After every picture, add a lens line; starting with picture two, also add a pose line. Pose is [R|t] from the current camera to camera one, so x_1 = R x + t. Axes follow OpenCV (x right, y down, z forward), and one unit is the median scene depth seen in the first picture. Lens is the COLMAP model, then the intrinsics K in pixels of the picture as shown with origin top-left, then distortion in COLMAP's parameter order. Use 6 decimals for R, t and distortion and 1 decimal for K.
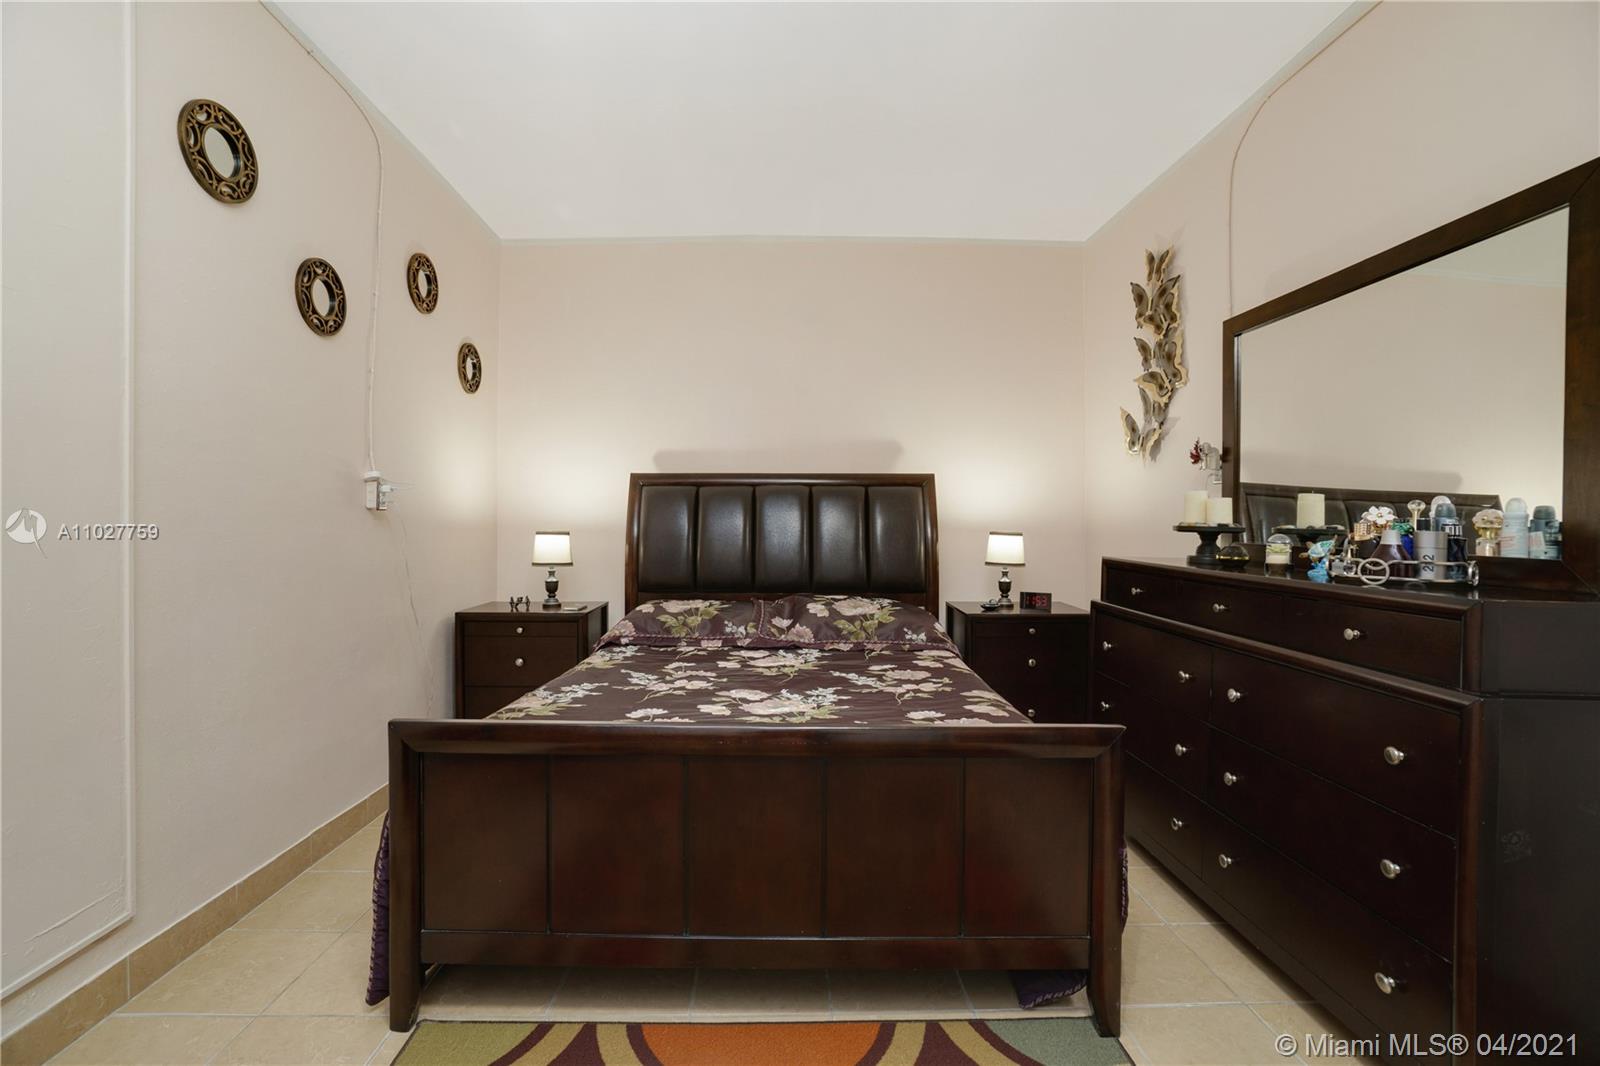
lens RADIAL K [[729.0, 0, 800.2], [0, 729.0, 526.3], [0, 0, 1]] dist [-0.001265, 0.002502]
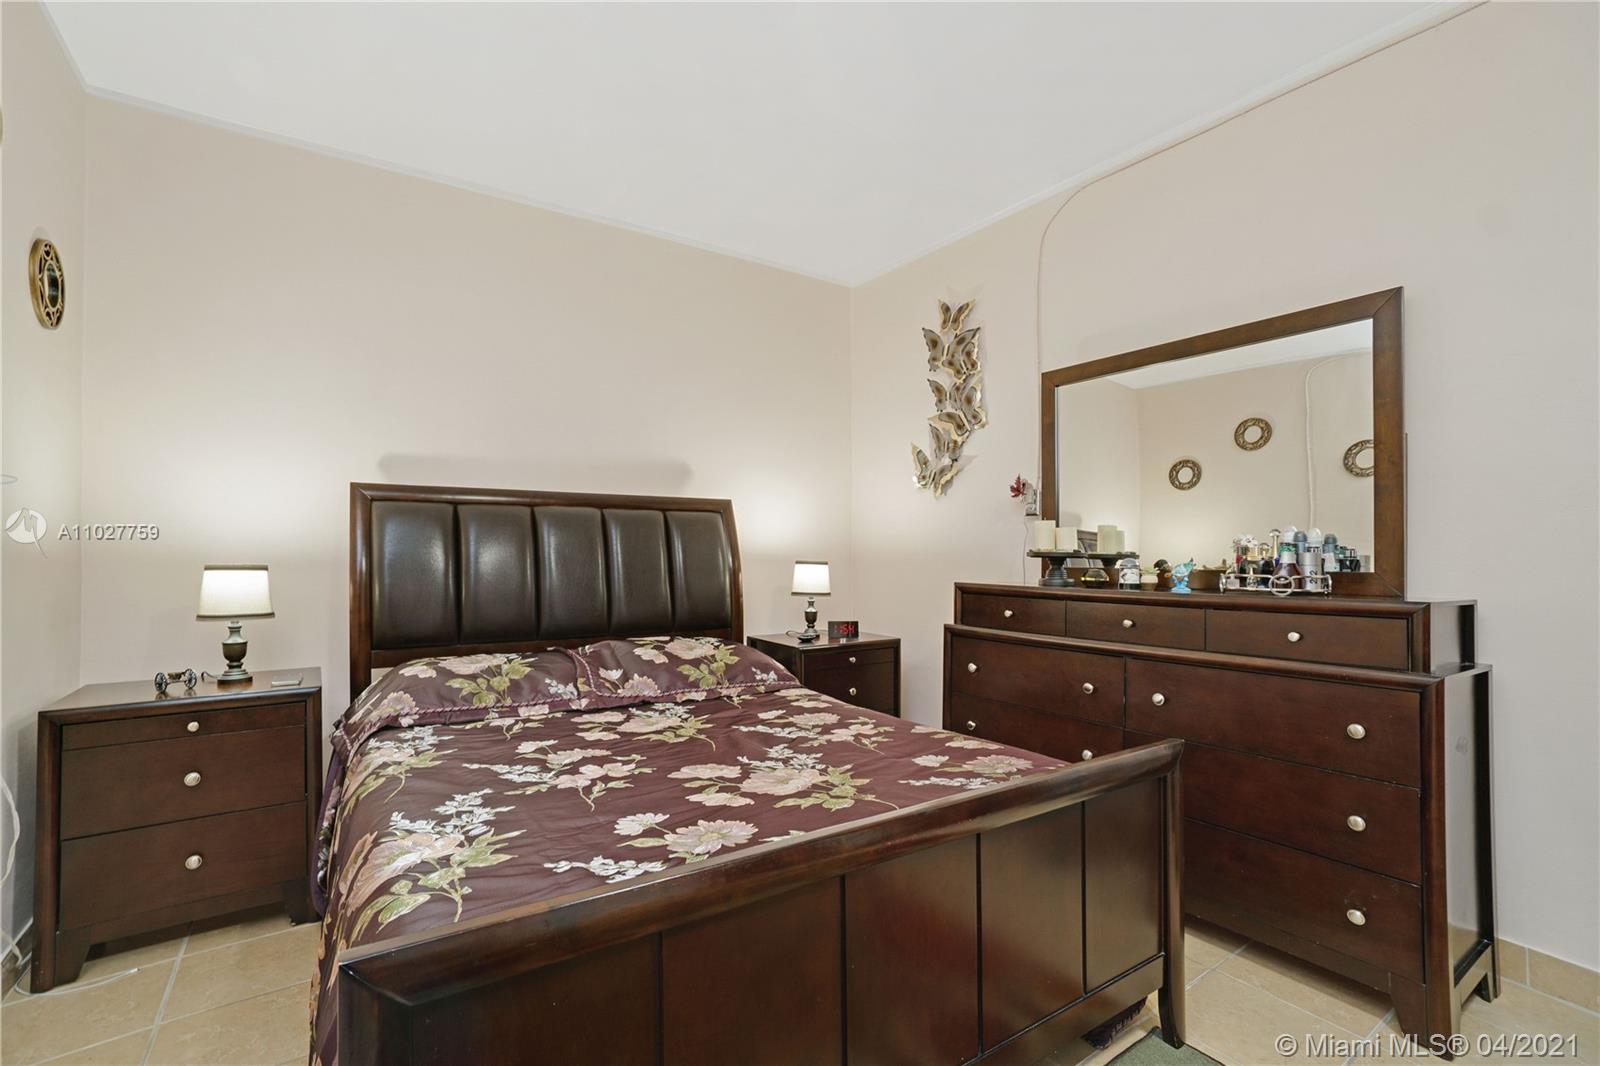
lens RADIAL K [[729.0, 0, 802.2], [0, 729.0, 545.2], [0, 0, 1]] dist [-0.001265, 0.002502]
pose [[0.839161, 0.004522, 0.543865, -0.287223], [0.007347, 0.999780, -0.019648, 0.006477], [-0.543834, 0.020484, 0.838943, 0.205103]]
